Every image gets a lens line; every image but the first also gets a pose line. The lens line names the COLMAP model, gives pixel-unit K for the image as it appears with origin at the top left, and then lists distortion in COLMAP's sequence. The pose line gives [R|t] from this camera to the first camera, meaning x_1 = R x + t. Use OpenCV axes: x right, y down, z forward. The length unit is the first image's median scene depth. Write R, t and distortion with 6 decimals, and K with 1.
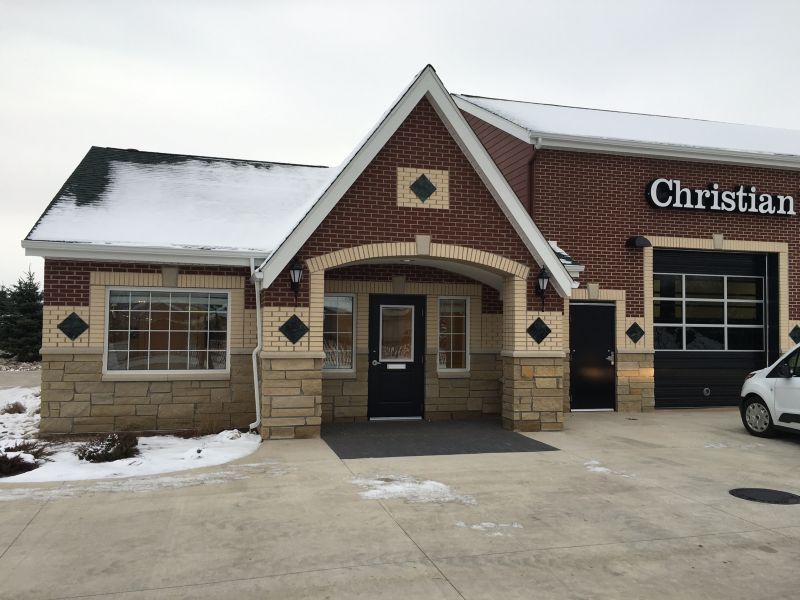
lens RADIAL K [[672.2, 0, 397.4], [0, 672.2, 301.6], [0, 0, 1]] dist [0.059709, -0.049343]
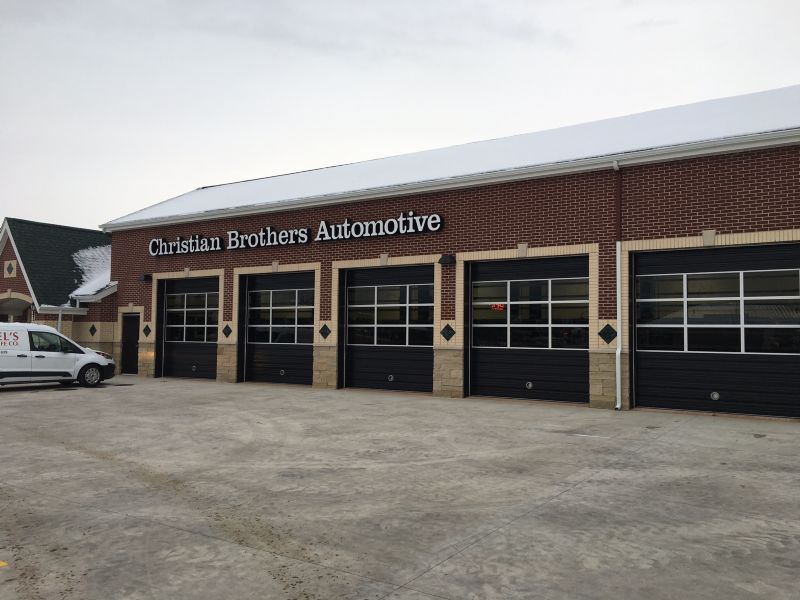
lens RADIAL K [[508.6, 0, 400.8], [0, 508.6, 295.9], [0, 0, 1]] dist [0.039291, 0.000126]
pose [[0.735696, -0.054056, -0.675151, 1.709431], [0.030029, 0.998433, -0.047218, 0.038774], [0.676646, 0.014464, 0.736166, 0.480349]]
